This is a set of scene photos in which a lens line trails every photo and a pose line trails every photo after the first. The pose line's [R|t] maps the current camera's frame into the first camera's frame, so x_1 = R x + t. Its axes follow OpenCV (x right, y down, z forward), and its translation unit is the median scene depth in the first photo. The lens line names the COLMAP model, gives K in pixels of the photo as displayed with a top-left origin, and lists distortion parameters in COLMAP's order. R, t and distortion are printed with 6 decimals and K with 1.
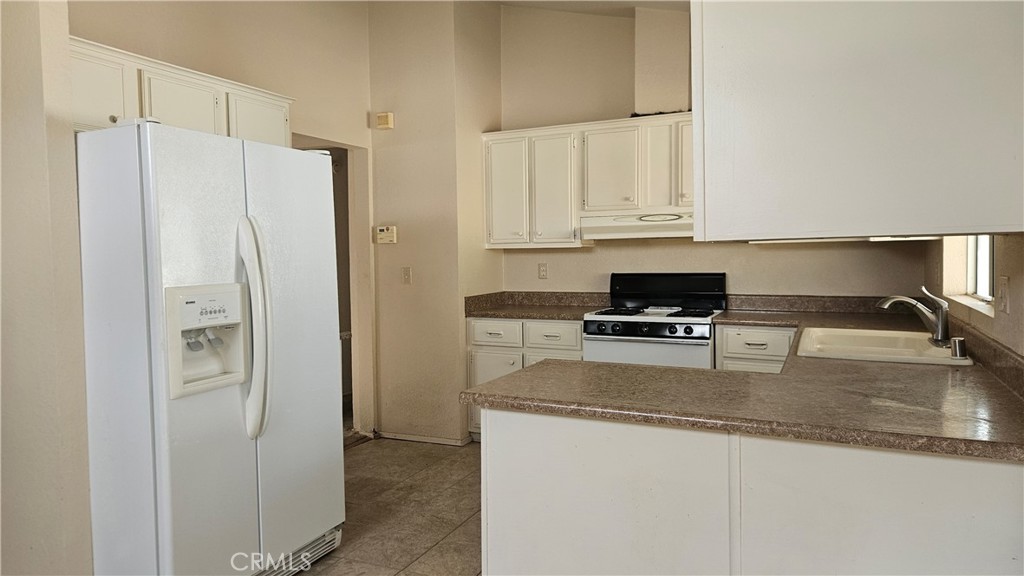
lens RADIAL K [[688.5, 0, 510.5], [0, 688.5, 281.7], [0, 0, 1]] dist [0.050439, -0.005080]
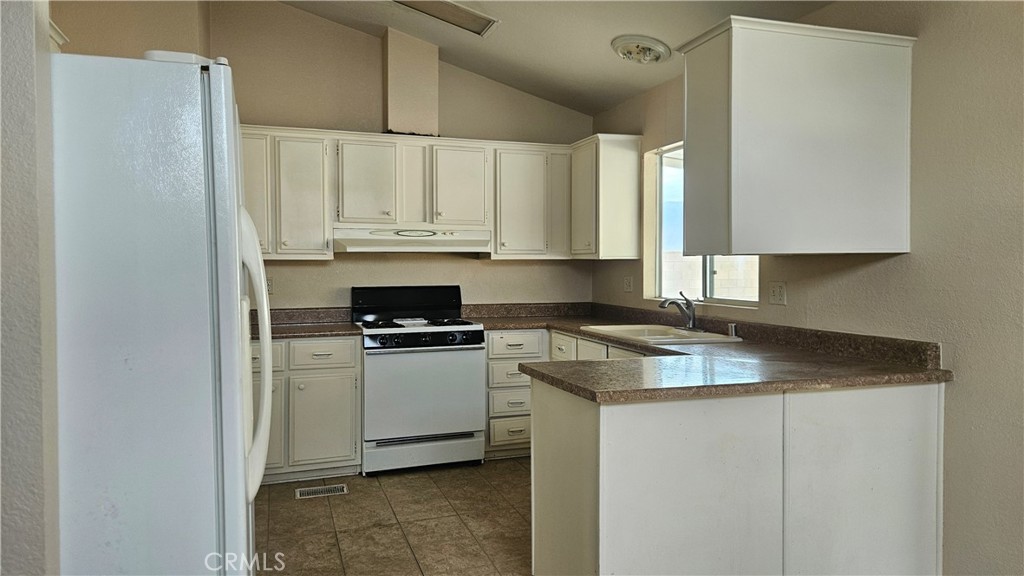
lens RADIAL K [[688.5, 0, 521.8], [0, 688.5, 284.1], [0, 0, 1]] dist [0.050439, -0.005080]
pose [[0.704011, -0.008590, 0.710137, -0.411848], [0.020263, 0.999763, -0.007995, -0.003517], [-0.709900, 0.020018, 0.704018, 0.146545]]
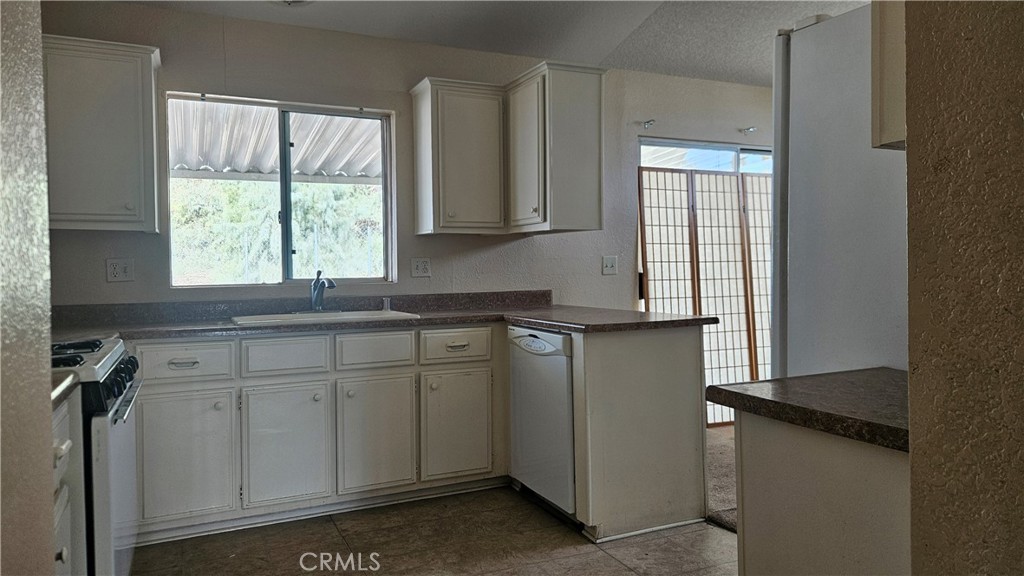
lens RADIAL K [[688.5, 0, 509.9], [0, 688.5, 283.4], [0, 0, 1]] dist [0.050439, -0.005080]
pose [[-0.767123, 0.012967, 0.641369, -0.334297], [0.051924, 0.997770, 0.041933, -0.004349], [-0.639396, 0.065470, -0.766085, 1.014884]]
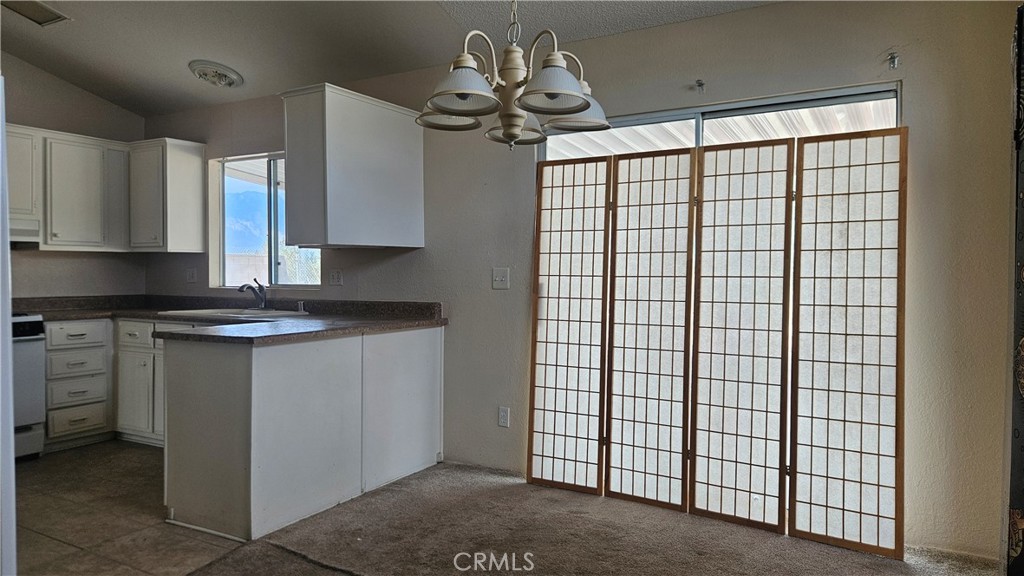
lens RADIAL K [[688.5, 0, 510.4], [0, 688.5, 291.5], [0, 0, 1]] dist [0.050439, -0.005080]
pose [[0.079550, -0.016166, 0.996700, -0.663775], [0.039025, 0.999152, 0.013091, 0.022267], [-0.996067, 0.037855, 0.080114, 0.140919]]
